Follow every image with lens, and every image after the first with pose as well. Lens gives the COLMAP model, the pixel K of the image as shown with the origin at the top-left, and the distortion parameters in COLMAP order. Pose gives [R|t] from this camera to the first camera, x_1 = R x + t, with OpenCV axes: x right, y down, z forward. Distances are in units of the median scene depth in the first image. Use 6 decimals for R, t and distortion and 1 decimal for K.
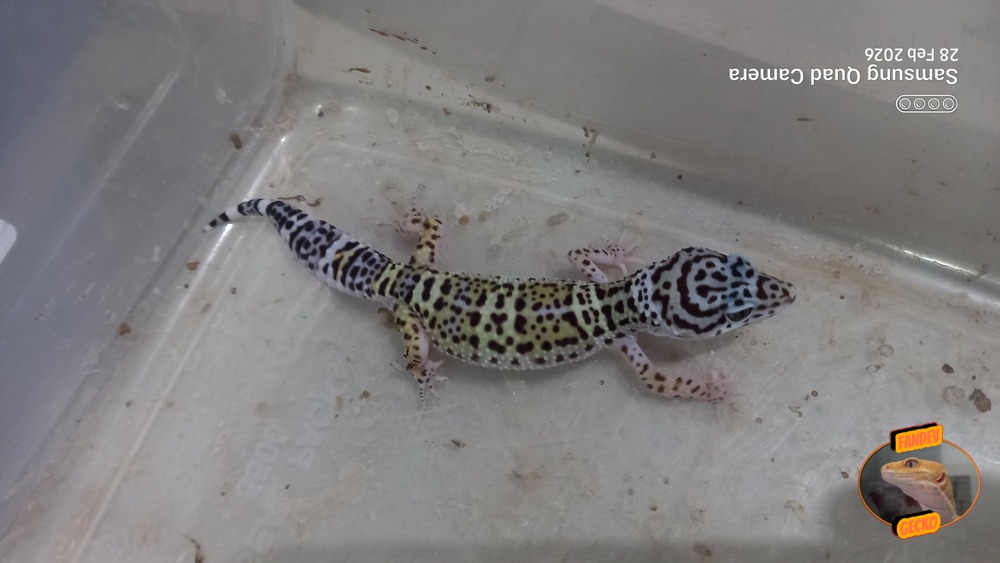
lens RADIAL K [[744.6, 0, 498.6], [0, 744.6, 280.9], [0, 0, 1]] dist [0.013414, -0.051867]
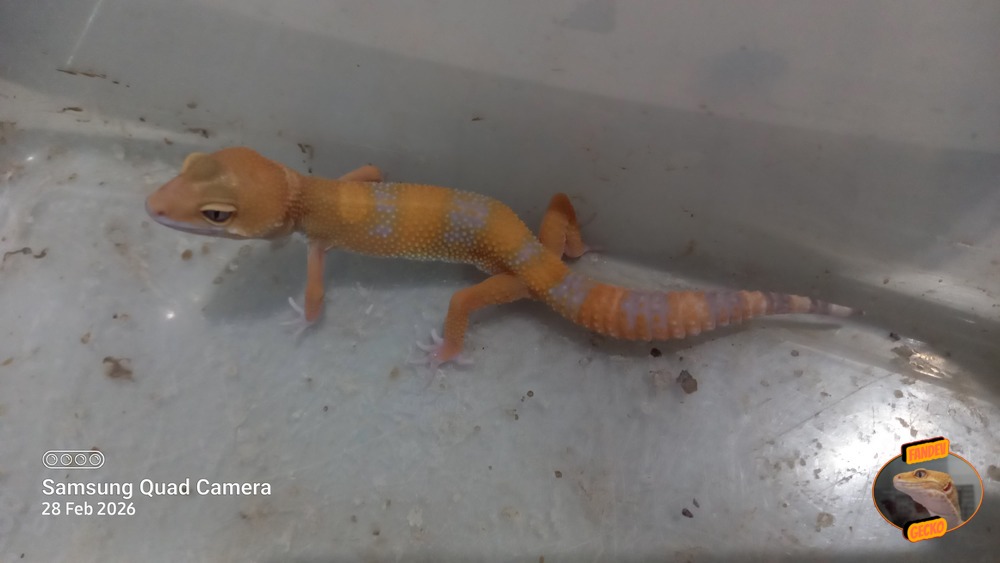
lens RADIAL K [[744.6, 0, 502.1], [0, 744.6, 281.8], [0, 0, 1]] dist [0.013414, -0.051867]
pose [[0.991063, -0.127050, 0.040658, 0.348573], [0.125526, 0.991359, 0.038093, -0.036454], [-0.045146, -0.032649, 0.998447, 0.020454]]
